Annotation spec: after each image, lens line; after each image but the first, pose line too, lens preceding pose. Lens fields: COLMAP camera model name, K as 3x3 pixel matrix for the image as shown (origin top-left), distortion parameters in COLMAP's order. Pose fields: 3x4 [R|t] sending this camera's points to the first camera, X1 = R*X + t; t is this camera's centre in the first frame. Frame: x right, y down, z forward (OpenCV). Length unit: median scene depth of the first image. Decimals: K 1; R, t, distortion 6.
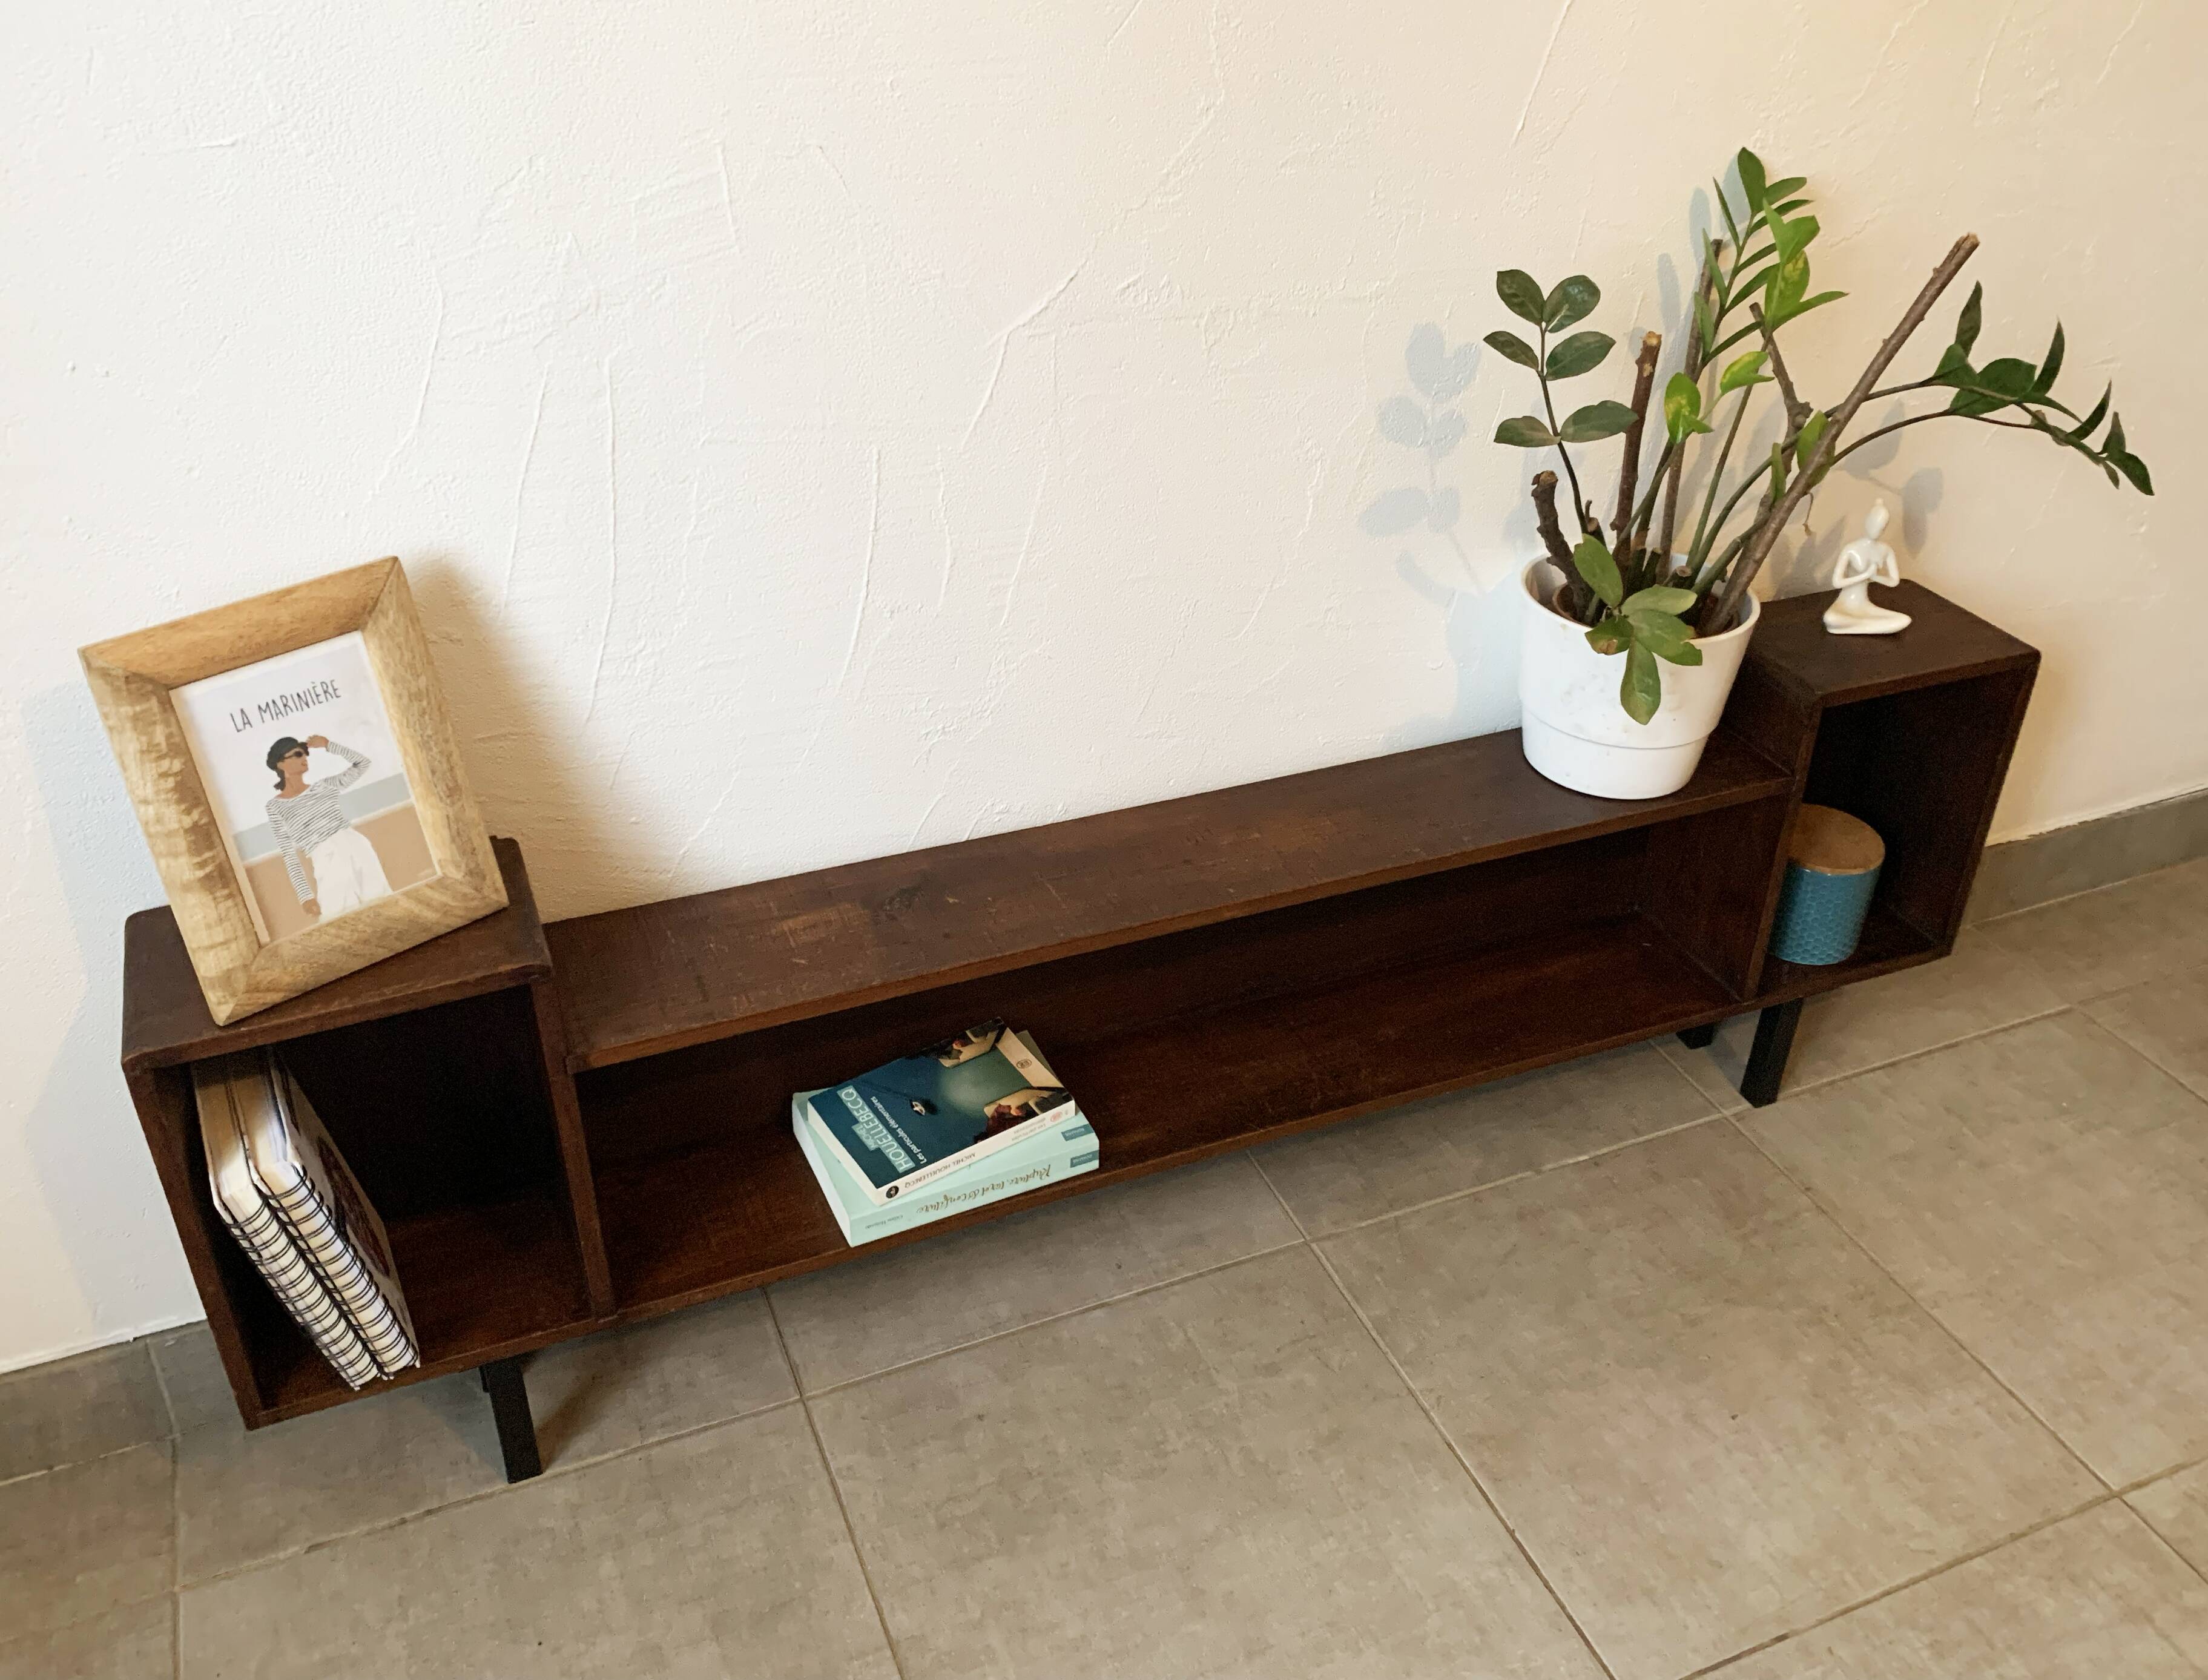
lens RADIAL K [[1875.8, 0, 1086.3], [0, 1875.8, 726.6], [0, 0, 1]] dist [0.018520, -0.026207]
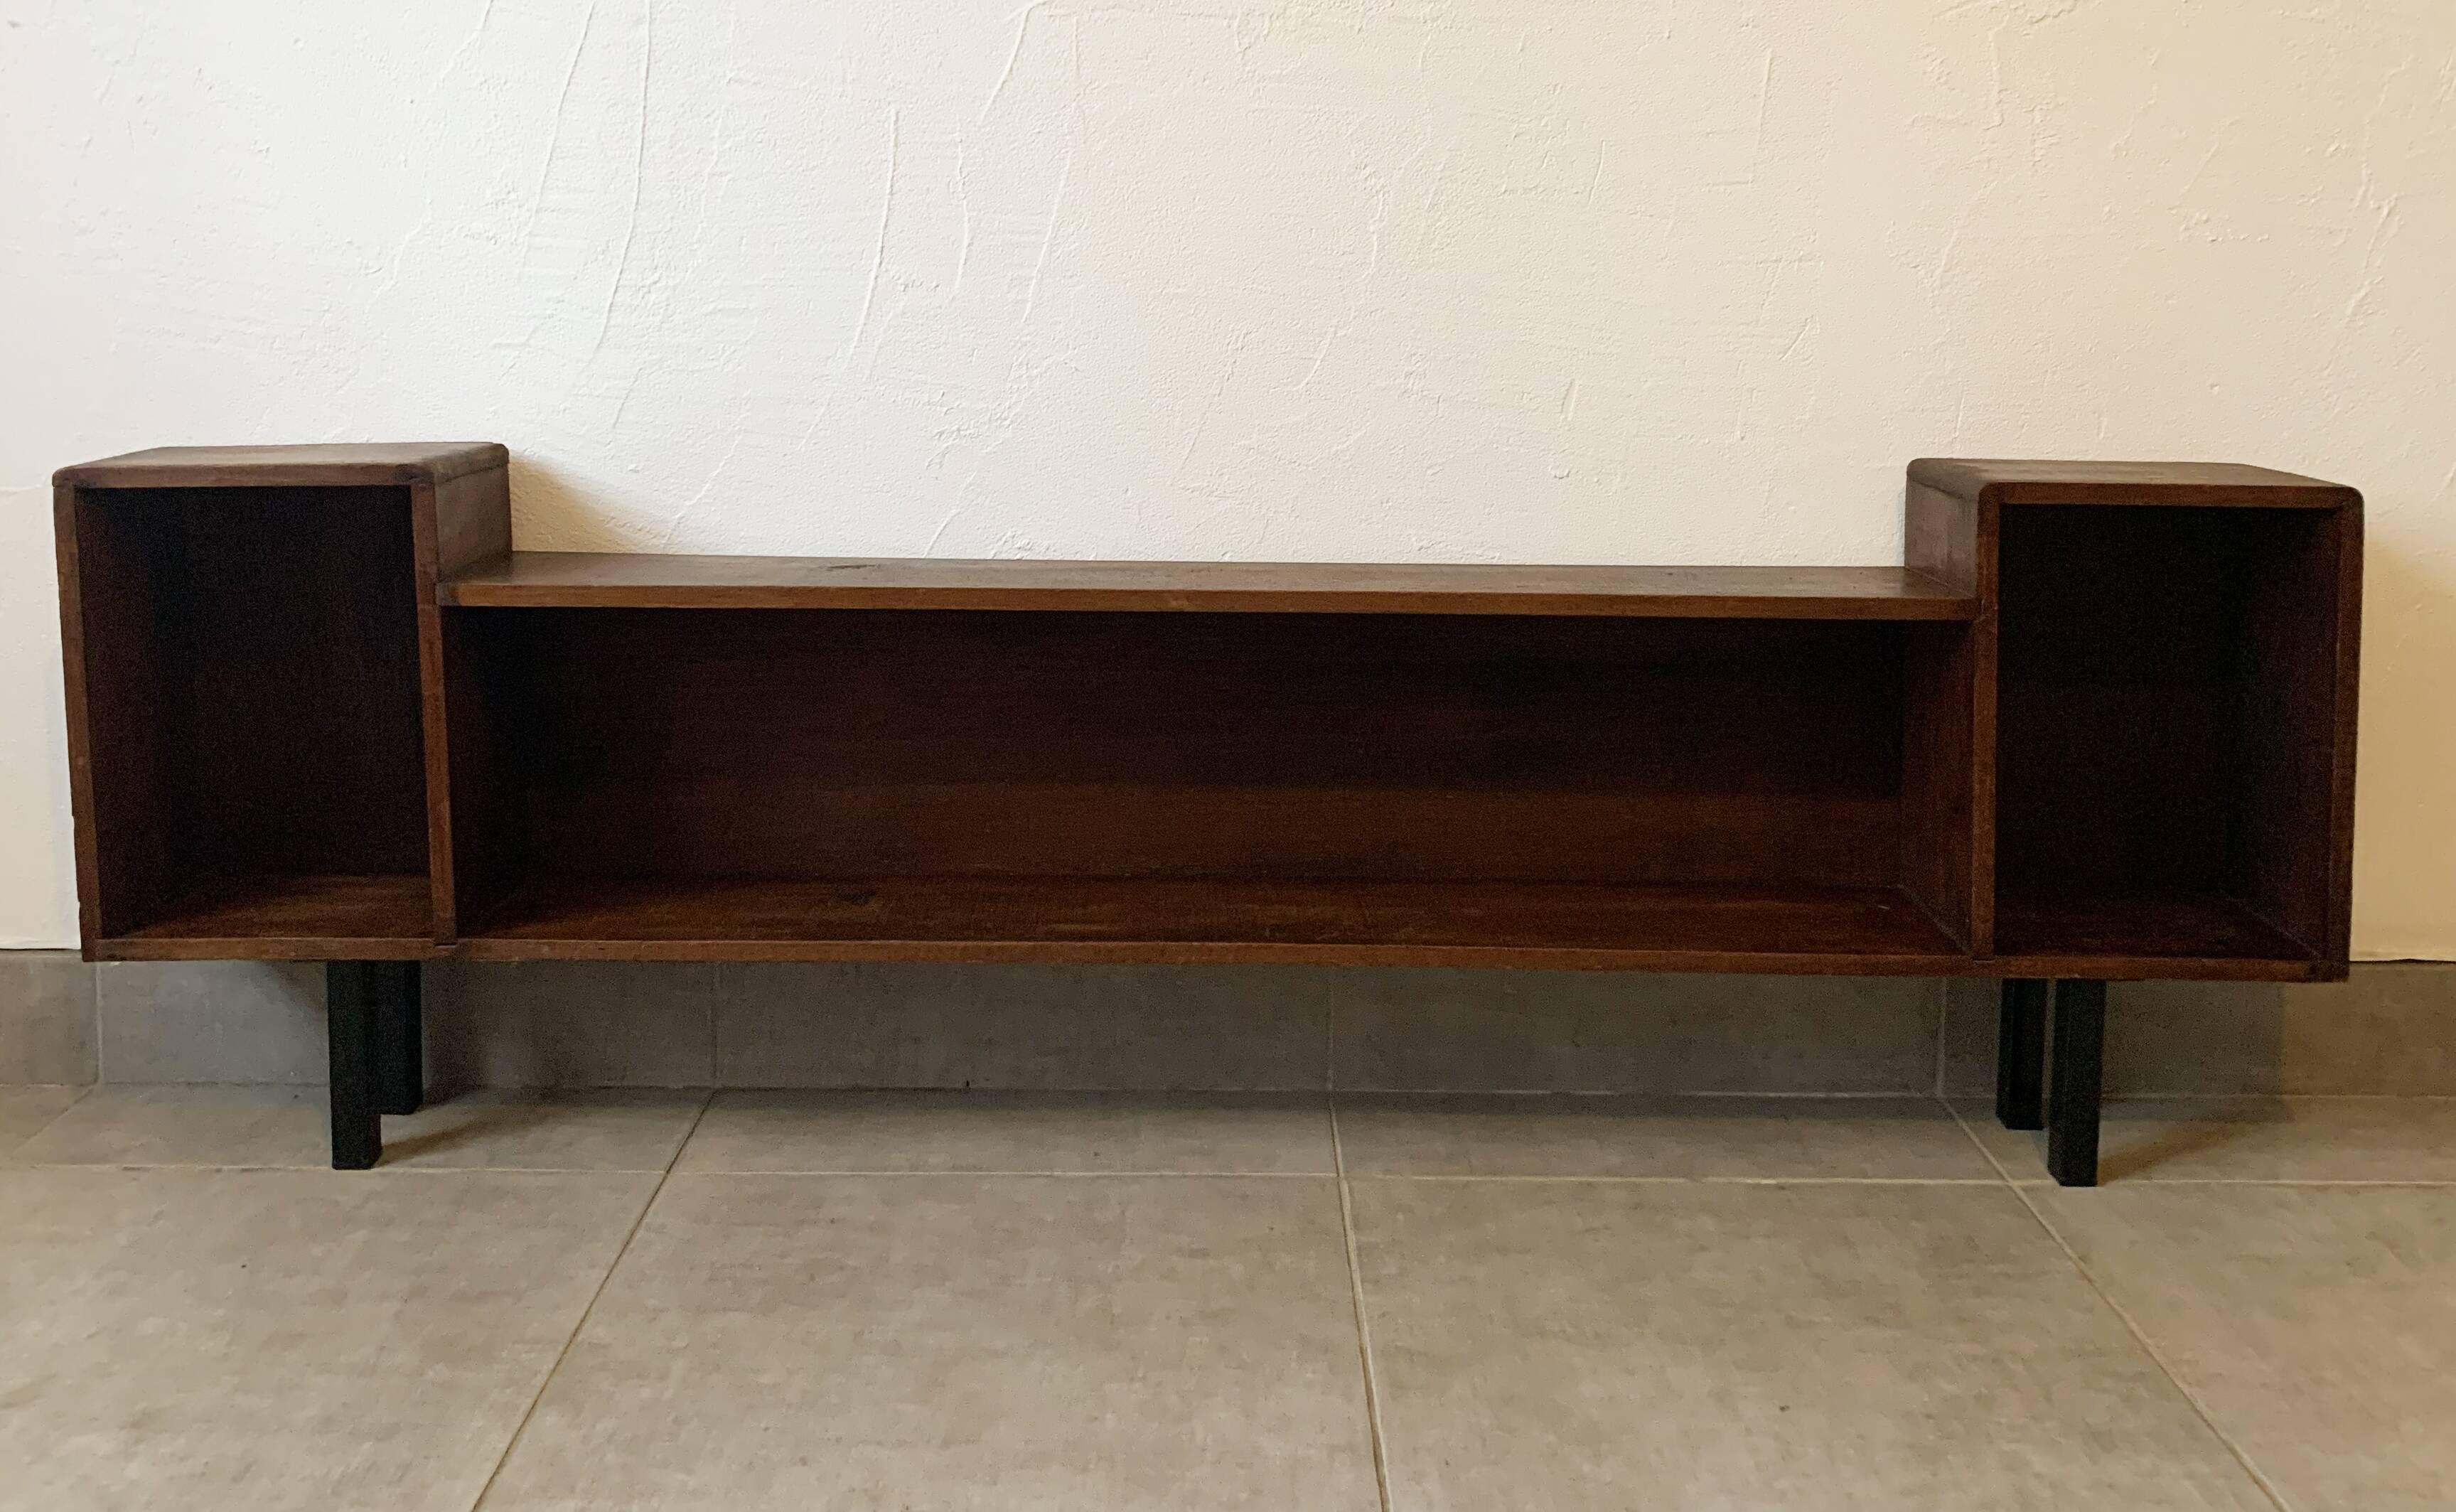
lens RADIAL K [[2199.2, 0, 1224.1], [0, 2199.2, 410.3], [0, 0, 1]] dist [0.025380, -0.040153]
pose [[0.923285, 0.012848, -0.383901, 0.492024], [-0.180119, 0.897228, -0.403161, 0.429600], [0.339267, 0.441380, 0.830712, 0.107126]]
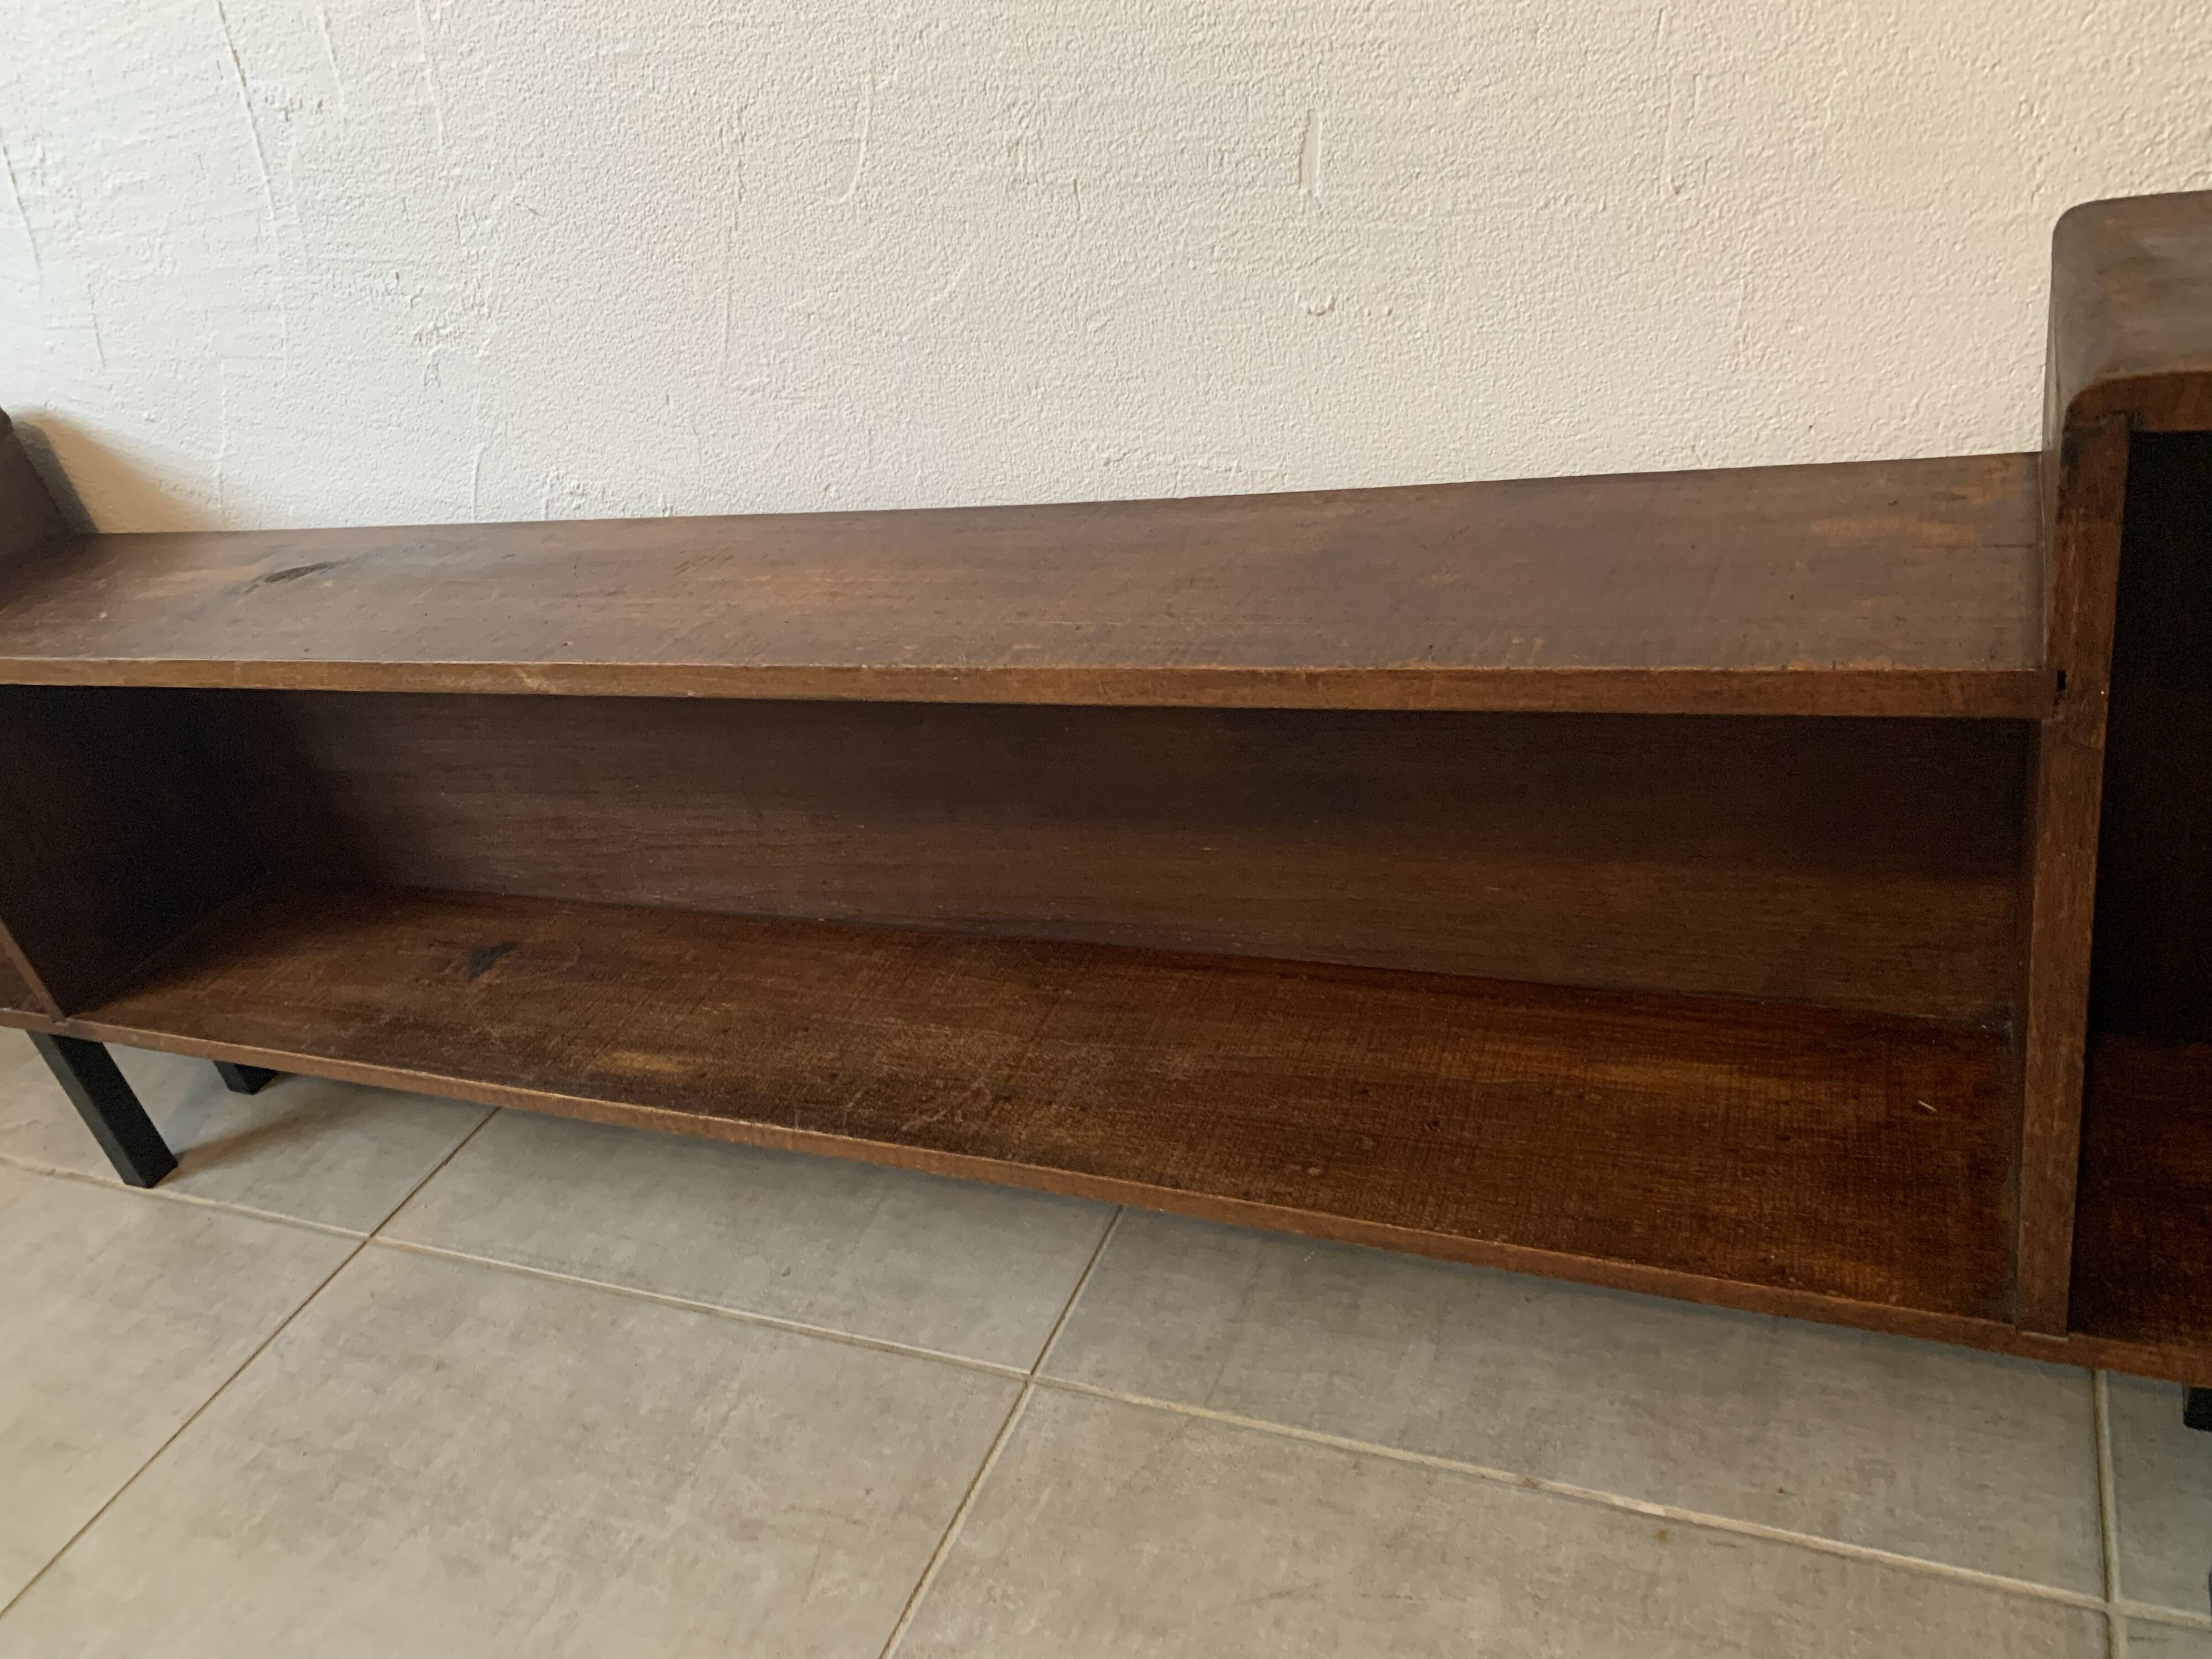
lens RADIAL K [[1703.8, 0, 1107.0], [0, 1703.8, 805.3], [0, 0, 1]] dist [0.011800, -0.014578]
pose [[0.671042, 0.220530, -0.707862, 0.532847], [-0.165128, 0.975213, 0.147283, 0.036438], [0.722797, 0.018055, 0.690825, 0.781634]]
